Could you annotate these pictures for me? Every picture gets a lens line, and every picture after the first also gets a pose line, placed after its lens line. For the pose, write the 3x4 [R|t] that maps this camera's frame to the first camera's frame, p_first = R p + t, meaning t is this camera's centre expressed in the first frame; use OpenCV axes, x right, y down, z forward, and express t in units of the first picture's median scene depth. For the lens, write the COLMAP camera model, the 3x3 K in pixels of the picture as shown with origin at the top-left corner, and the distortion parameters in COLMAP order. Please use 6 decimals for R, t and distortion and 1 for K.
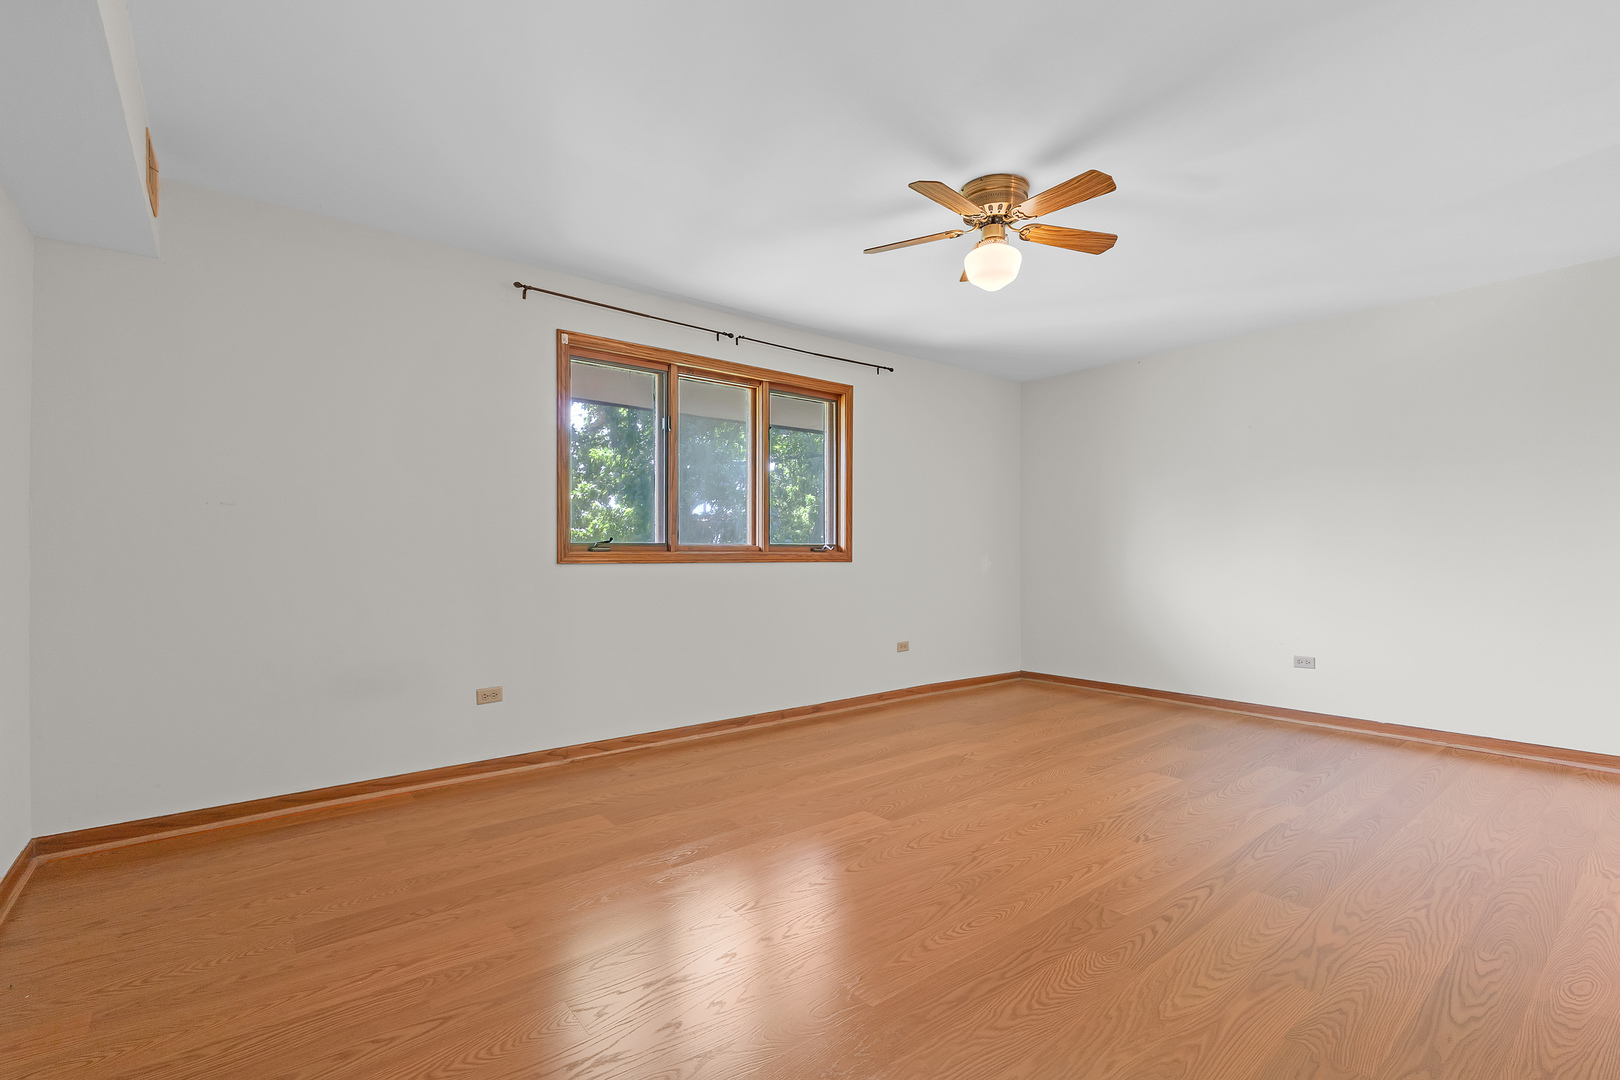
lens RADIAL K [[739.1, 0, 808.1], [0, 739.1, 547.8], [0, 0, 1]] dist [-0.005781, 0.001321]
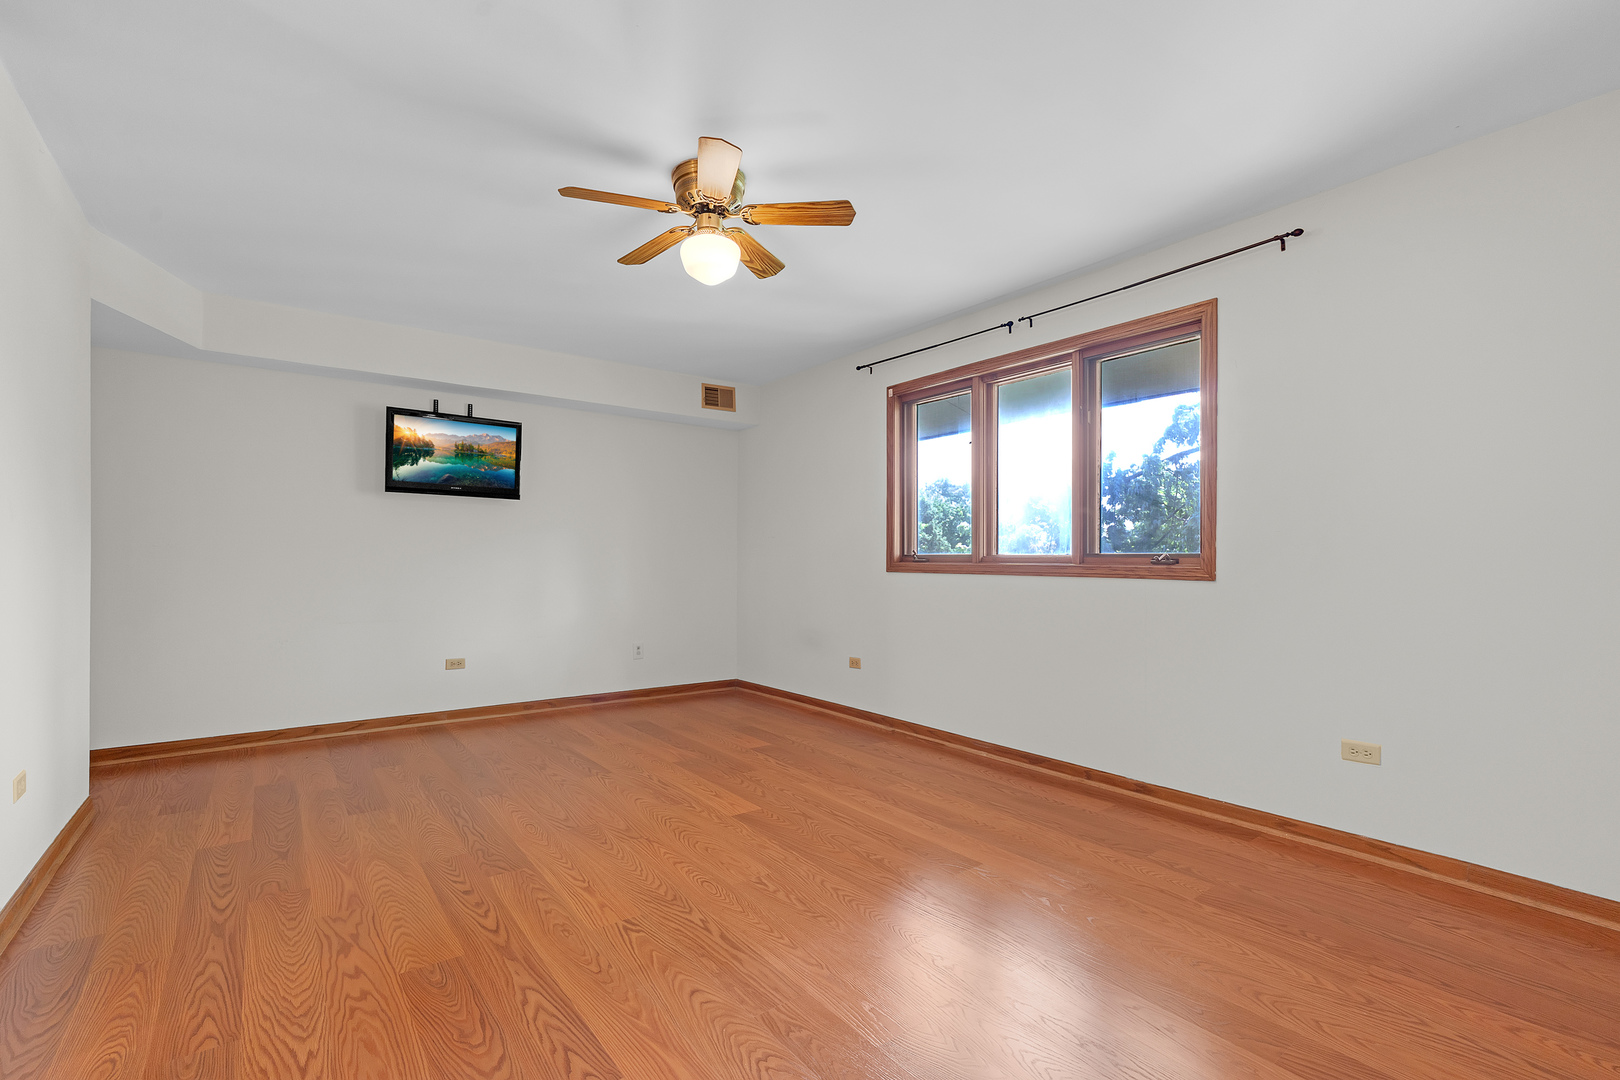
lens RADIAL K [[739.1, 0, 813.5], [0, 739.1, 543.3], [0, 0, 1]] dist [-0.005781, 0.001321]
pose [[-0.043178, -0.021192, -0.998843, 1.225023], [-0.000013, 0.999775, -0.021211, 0.001566], [0.999067, -0.000903, -0.043169, 1.213667]]
